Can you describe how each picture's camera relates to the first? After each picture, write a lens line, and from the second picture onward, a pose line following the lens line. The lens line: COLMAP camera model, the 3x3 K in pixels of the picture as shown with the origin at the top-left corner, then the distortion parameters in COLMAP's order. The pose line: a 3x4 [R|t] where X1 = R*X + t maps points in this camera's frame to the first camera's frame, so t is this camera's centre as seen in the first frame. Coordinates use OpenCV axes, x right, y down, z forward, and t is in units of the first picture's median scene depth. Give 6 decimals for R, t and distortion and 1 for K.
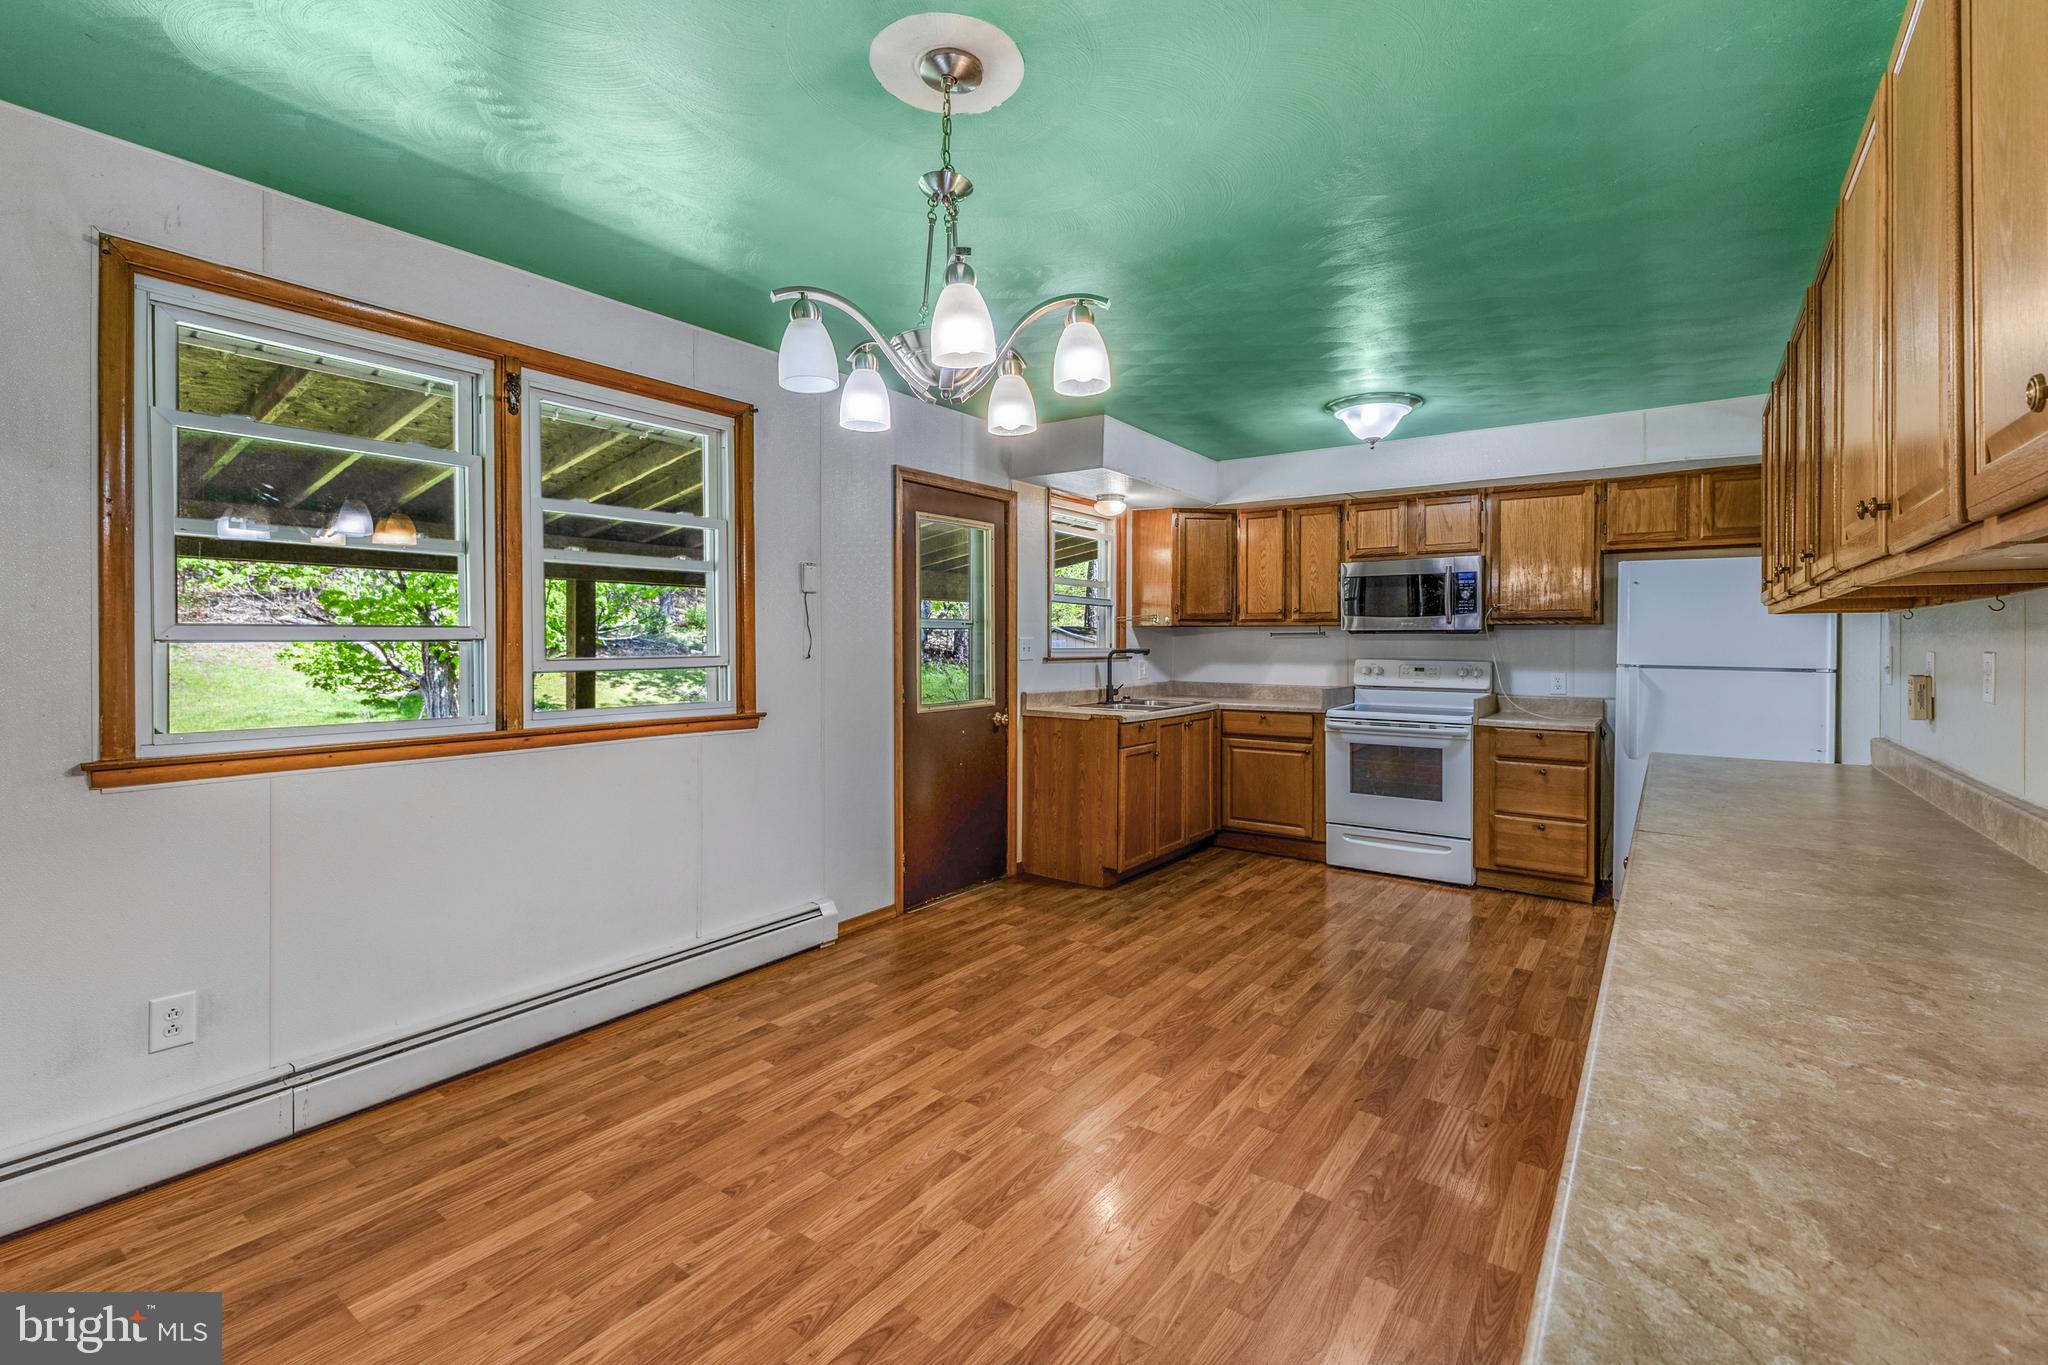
lens RADIAL K [[890.3, 0, 1047.2], [0, 890.3, 647.3], [0, 0, 1]] dist [0.002883, 0.000516]
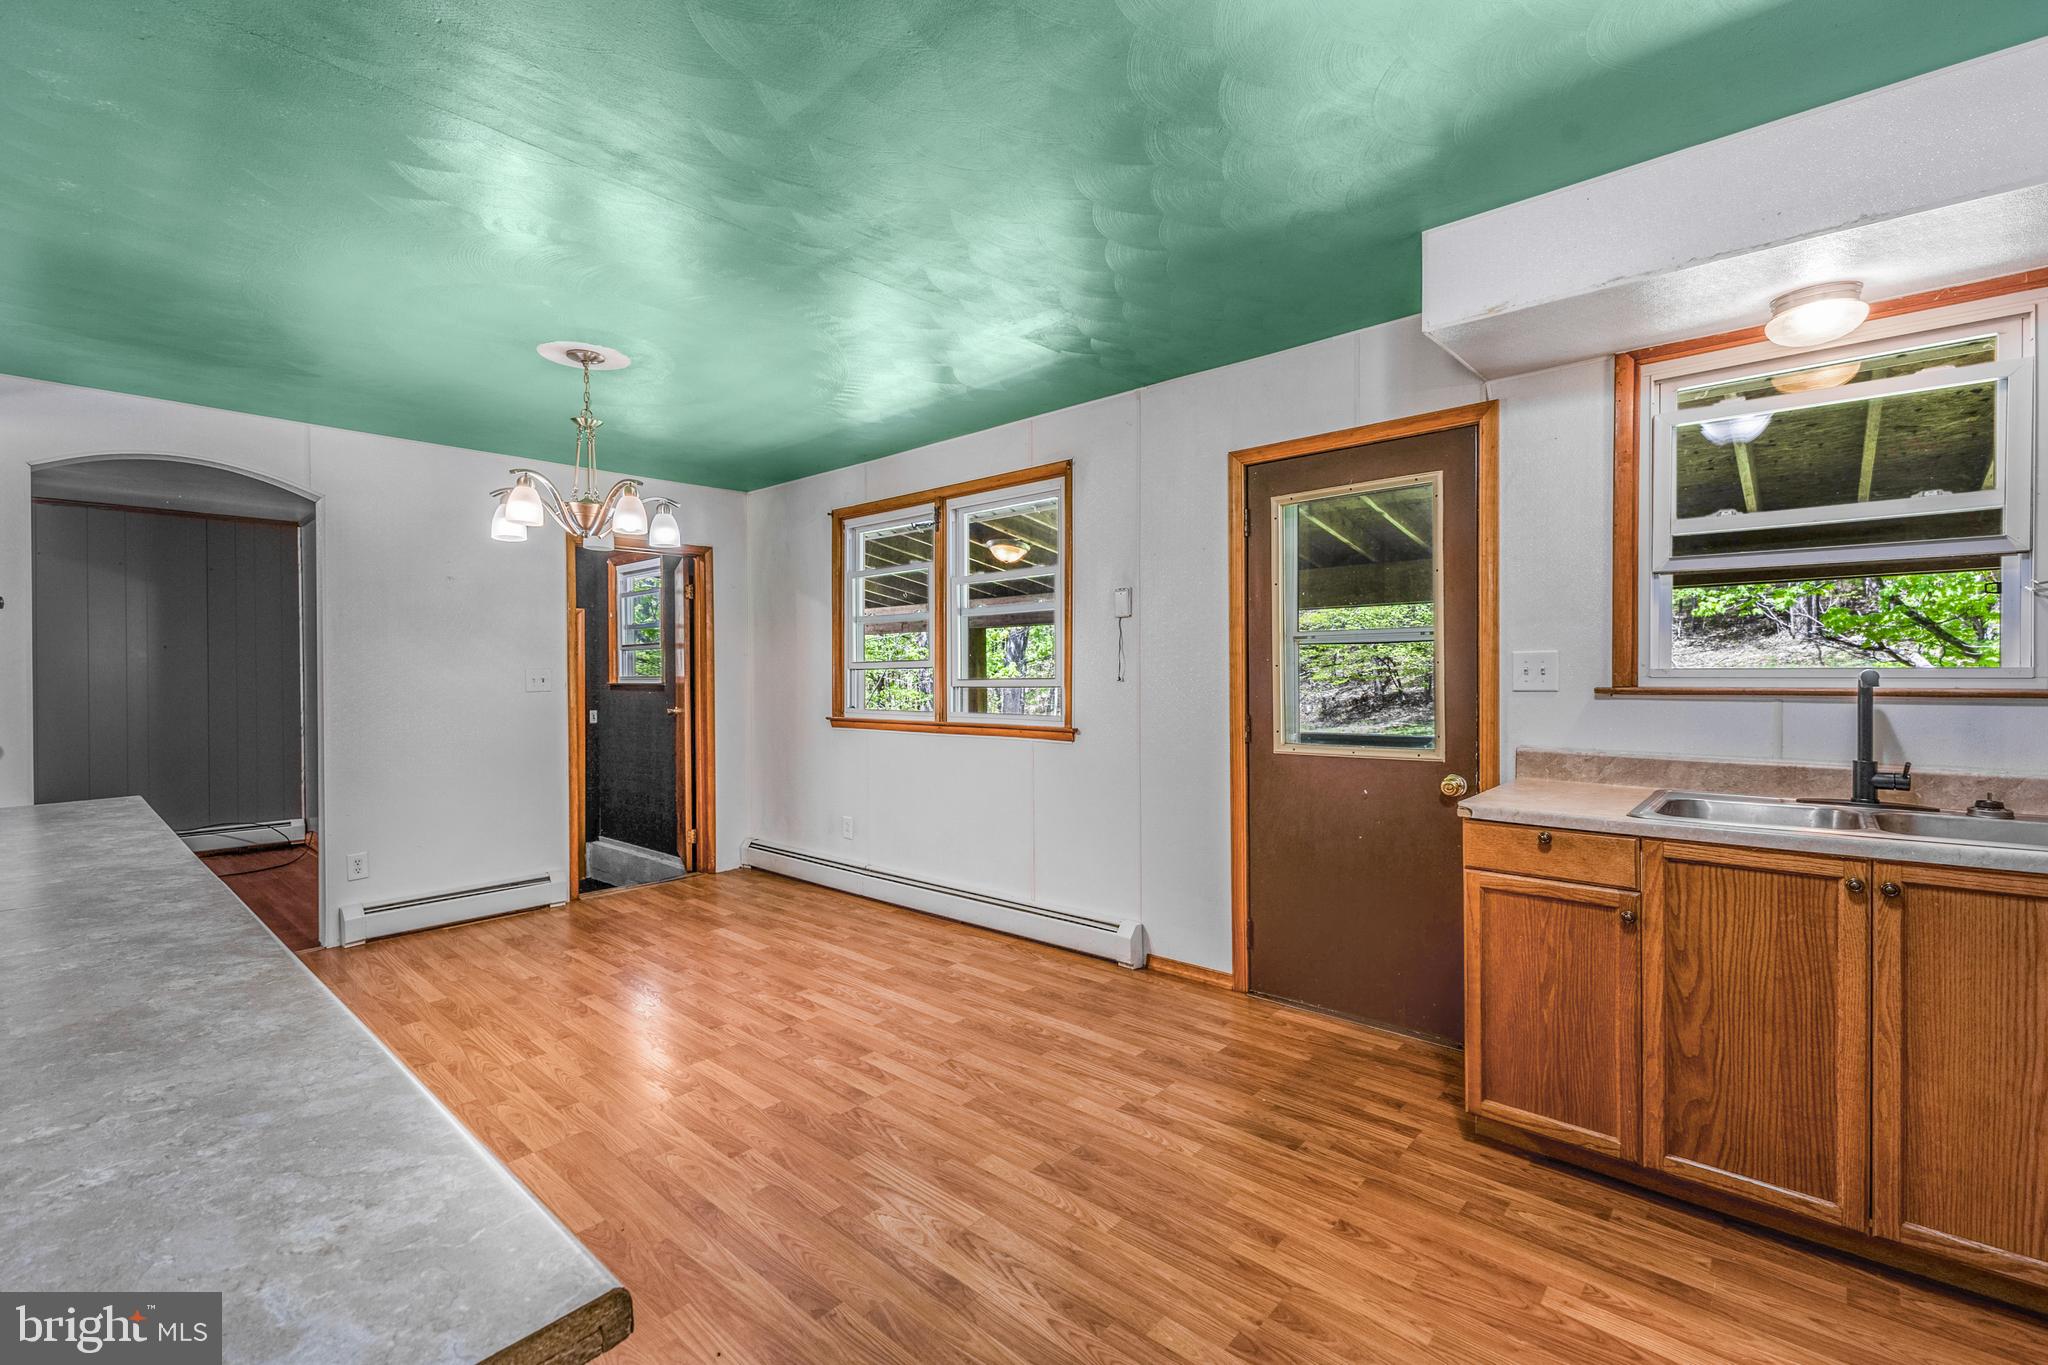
lens RADIAL K [[890.3, 0, 1026.6], [0, 890.3, 685.0], [0, 0, 1]] dist [0.002883, 0.000516]
pose [[-0.120083, 0.013819, -0.992668, 0.871801], [0.003885, 0.999902, 0.013450, 0.002403], [0.992756, -0.002241, -0.120124, 1.153184]]
